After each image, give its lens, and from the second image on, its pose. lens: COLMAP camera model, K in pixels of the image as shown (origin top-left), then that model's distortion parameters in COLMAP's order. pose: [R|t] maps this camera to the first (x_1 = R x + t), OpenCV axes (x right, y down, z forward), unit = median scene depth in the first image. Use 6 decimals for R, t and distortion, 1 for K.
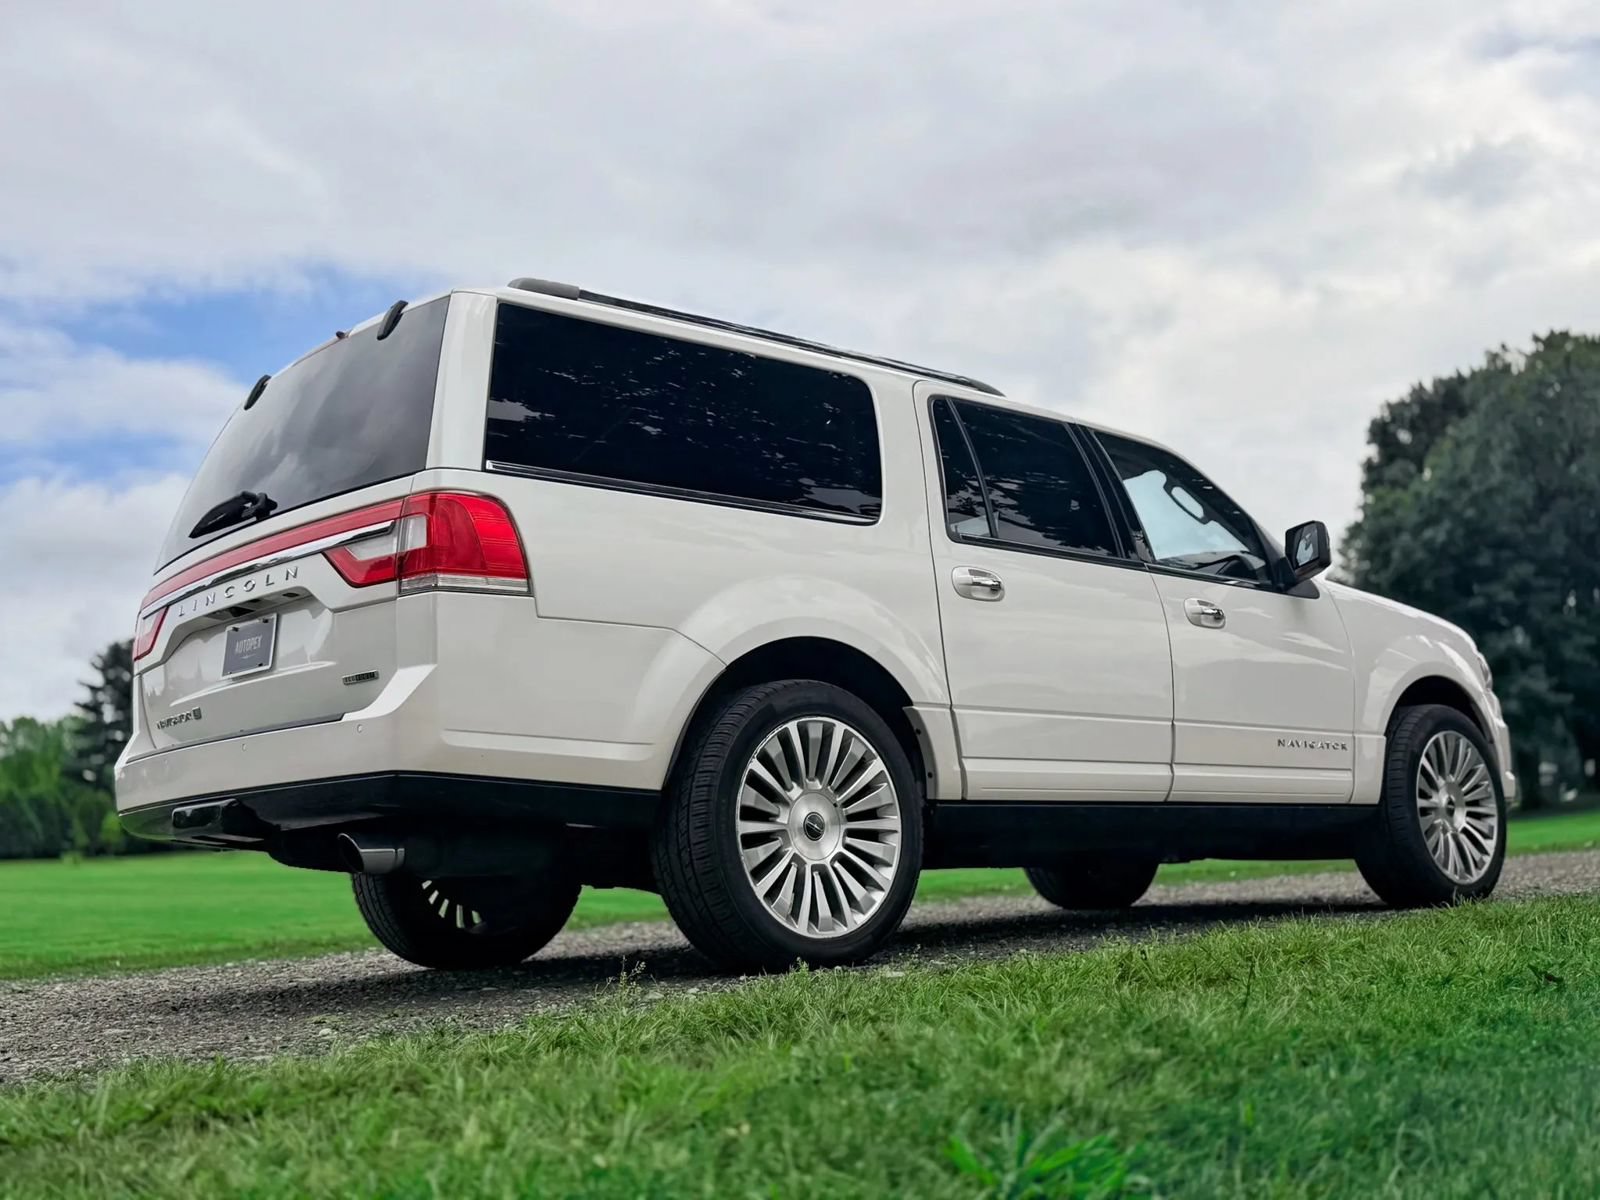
lens RADIAL K [[1750.6, 0, 800.0], [0, 1750.6, 600.0], [0, 0, 1]] dist [0.186213, -0.358765]
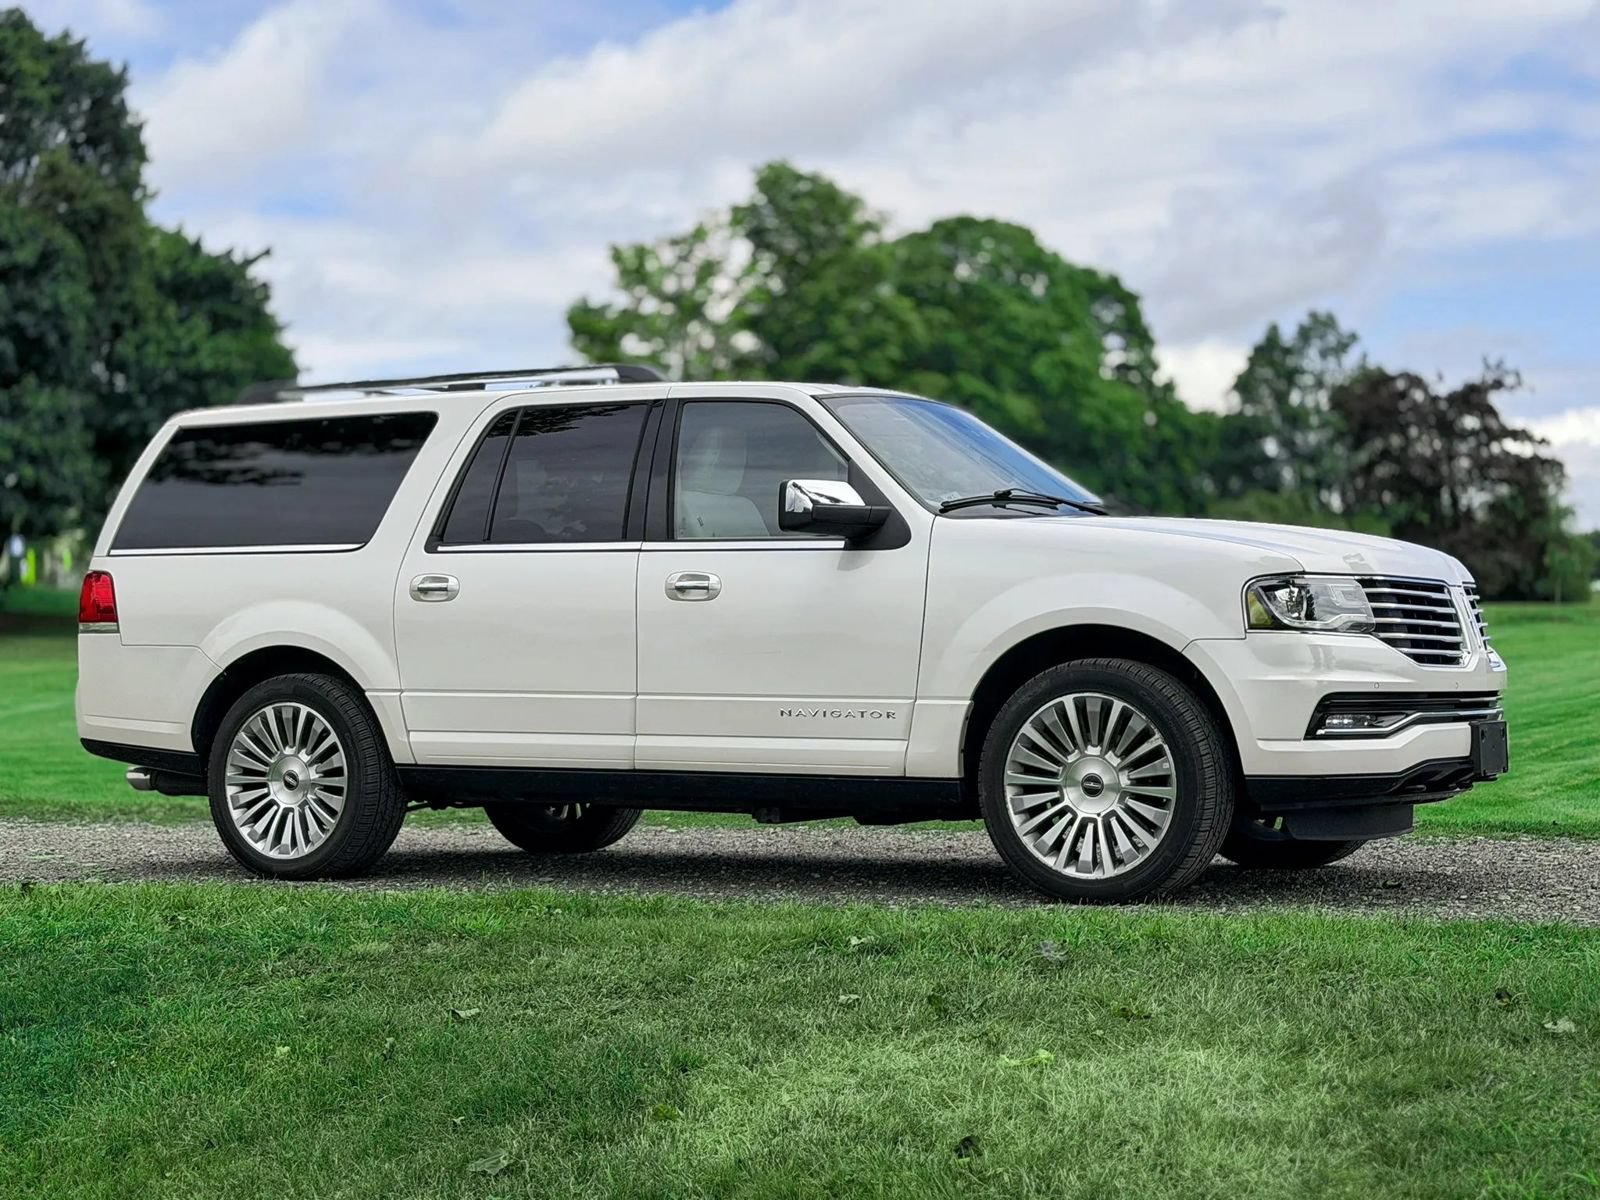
lens RADIAL K [[2647.9, 0, 800.0], [0, 2647.9, 600.0], [0, 0, 1]] dist [0.156026, -0.096609]
pose [[0.326700, 0.018000, -0.944957, 1.987015], [0.136376, 0.988458, 0.065978, -0.090886], [0.935237, -0.150424, 0.320475, 0.666018]]
